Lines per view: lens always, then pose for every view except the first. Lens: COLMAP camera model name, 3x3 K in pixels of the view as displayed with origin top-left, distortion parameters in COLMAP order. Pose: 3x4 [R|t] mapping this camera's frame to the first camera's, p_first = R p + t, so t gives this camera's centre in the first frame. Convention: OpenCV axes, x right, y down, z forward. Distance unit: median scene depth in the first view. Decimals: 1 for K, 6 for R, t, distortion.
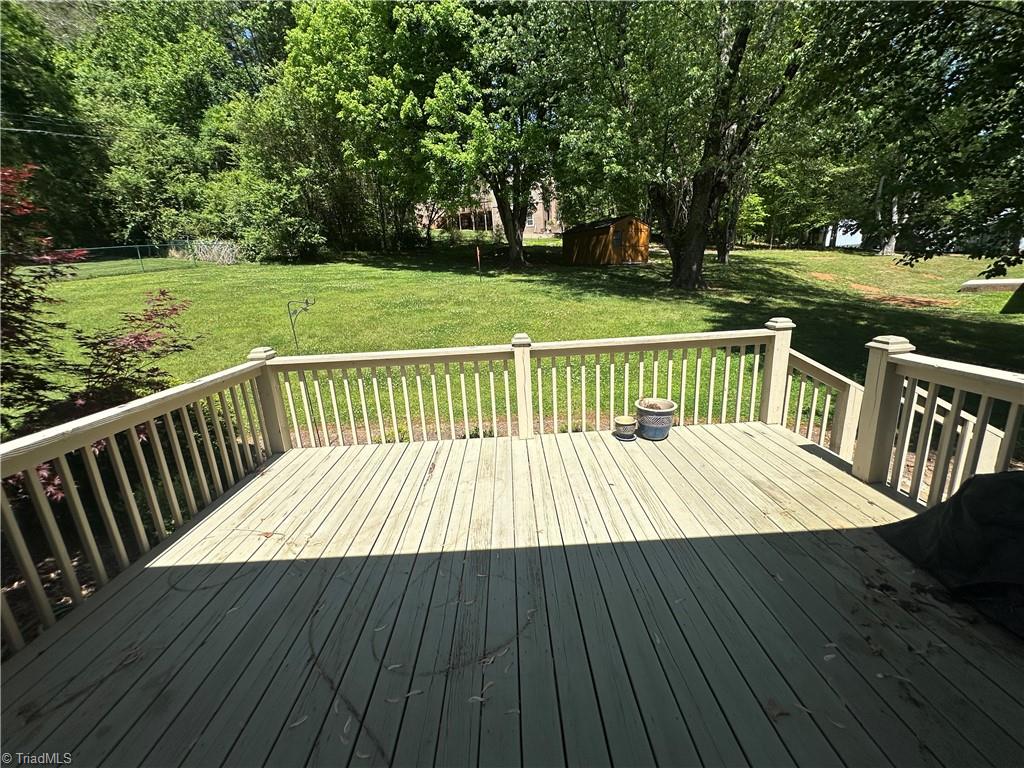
lens RADIAL K [[409.8, 0, 512.5], [0, 409.8, 383.8], [0, 0, 1]] dist [-0.003193, 0.000472]
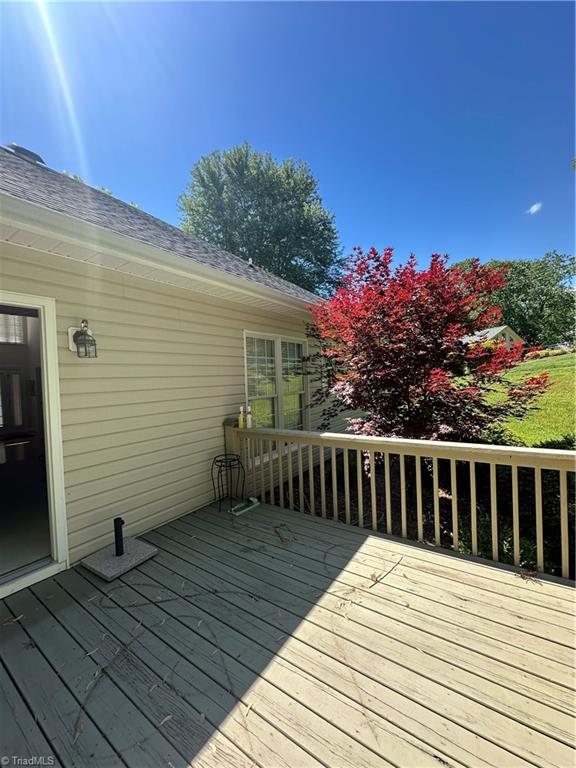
lens RADIAL K [[307.3, 0, 288.0], [0, 307.3, 384.0], [0, 0, 1]] dist [-0.003193, 0.000472]
pose [[-0.579570, 0.097985, -0.809010, 0.200430], [-0.129254, 0.969126, 0.209974, -0.333669], [0.804607, 0.226262, -0.549012, 1.248265]]
